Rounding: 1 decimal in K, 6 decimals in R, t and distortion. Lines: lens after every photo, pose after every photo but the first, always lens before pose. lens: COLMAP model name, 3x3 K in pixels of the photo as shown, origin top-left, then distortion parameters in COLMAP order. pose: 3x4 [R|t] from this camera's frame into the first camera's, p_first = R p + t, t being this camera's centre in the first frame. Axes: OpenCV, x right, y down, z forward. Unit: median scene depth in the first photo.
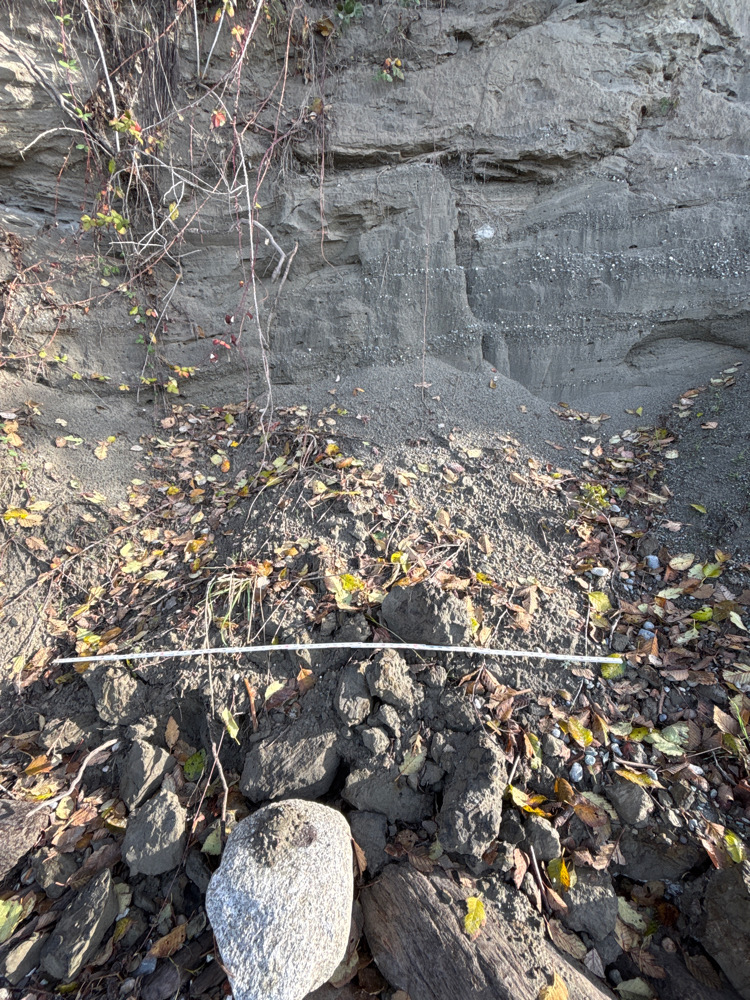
lens RADIAL K [[507.0, 0, 375.1], [0, 507.0, 496.0], [0, 0, 1]] dist [-0.005295, 0.002965]
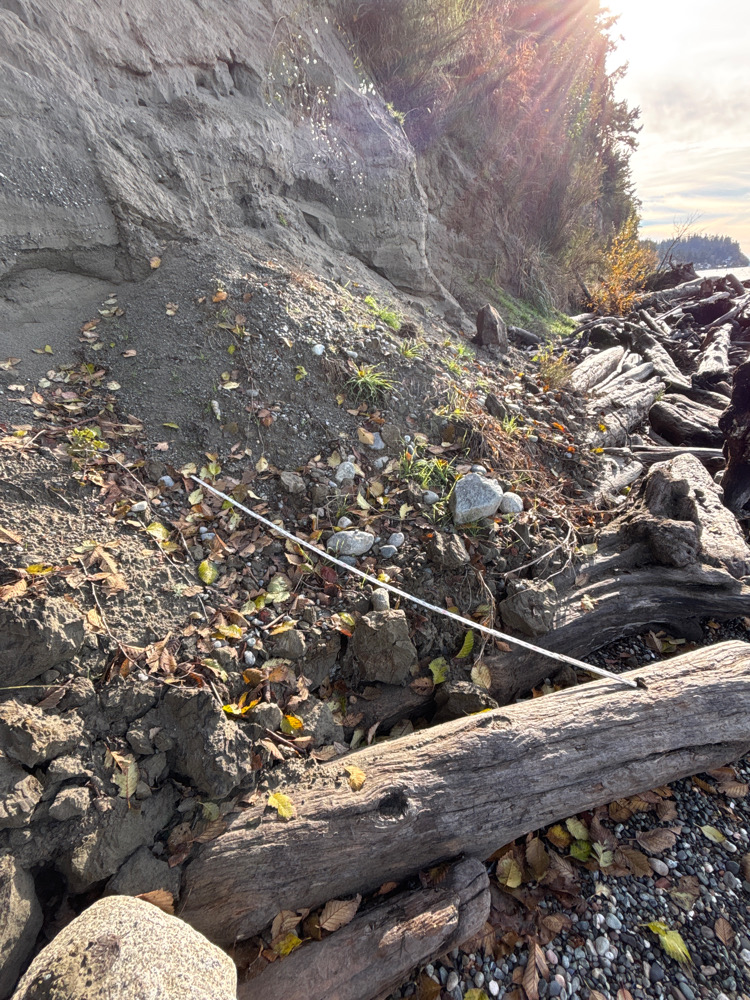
lens RADIAL K [[486.3, 0, 376.4], [0, 486.3, 499.6], [0, 0, 1]] dist [-0.006393, 0.001539]
pose [[0.338727, -0.379681, 0.860875, -0.159317], [0.262803, 0.916727, 0.300910, -0.022799], [-0.903437, 0.124314, 0.410301, 0.114294]]
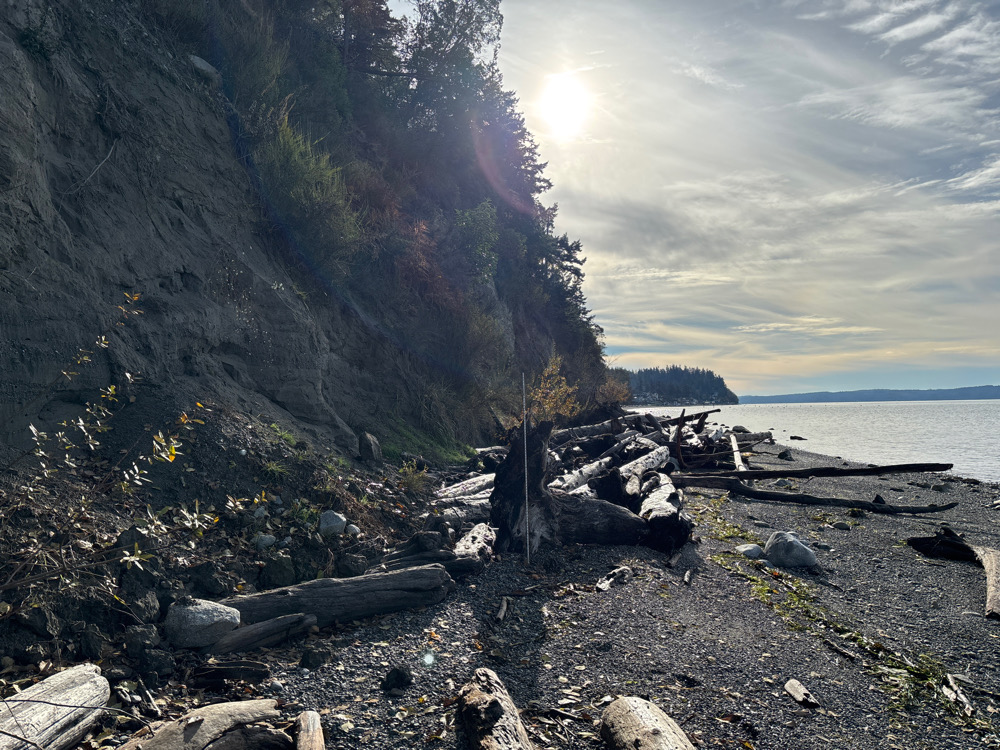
lens RADIAL K [[751.6, 0, 499.2], [0, 751.6, 376.4], [0, 0, 1]] dist [0.038128, -0.028549]
pose [[0.050686, 0.054388, 0.997233, -1.726773], [0.243490, 0.967713, -0.065153, 0.090729], [-0.968578, 0.246118, 0.035807, -0.397883]]
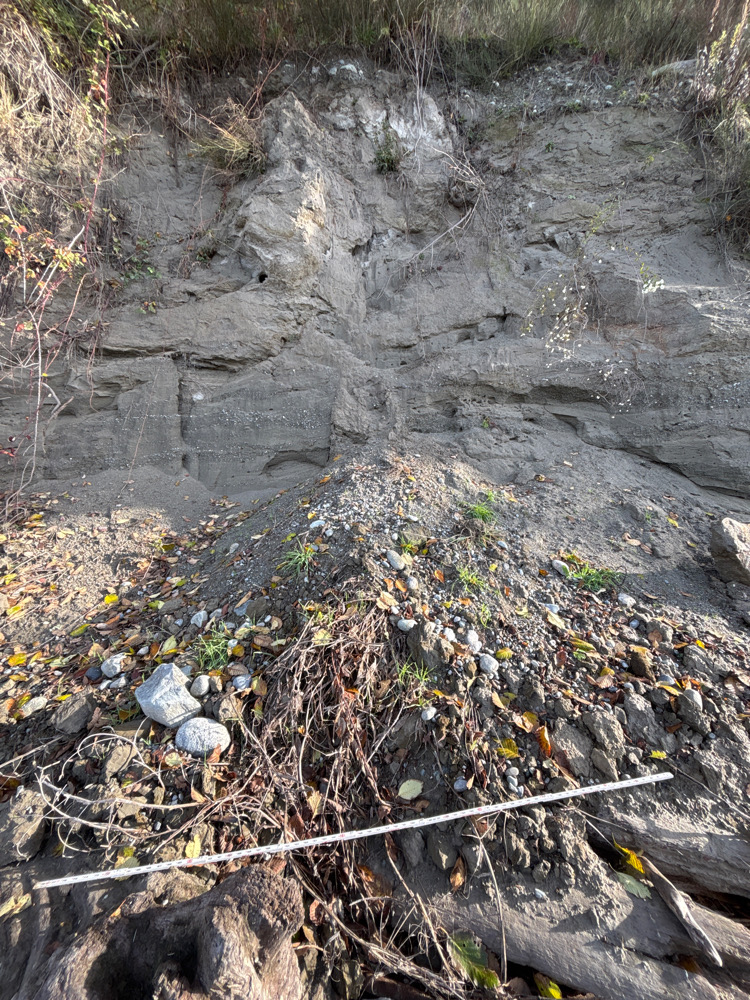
lens RADIAL K [[405.3, 0, 371.0], [0, 405.3, 494.8], [0, 0, 1]] dist [0.002336, -0.000973]
pose [[0.994566, 0.029536, 0.099827, 0.780600], [-0.008123, 0.978003, -0.208431, 0.090905], [-0.103787, 0.206487, 0.972929, -0.360863]]
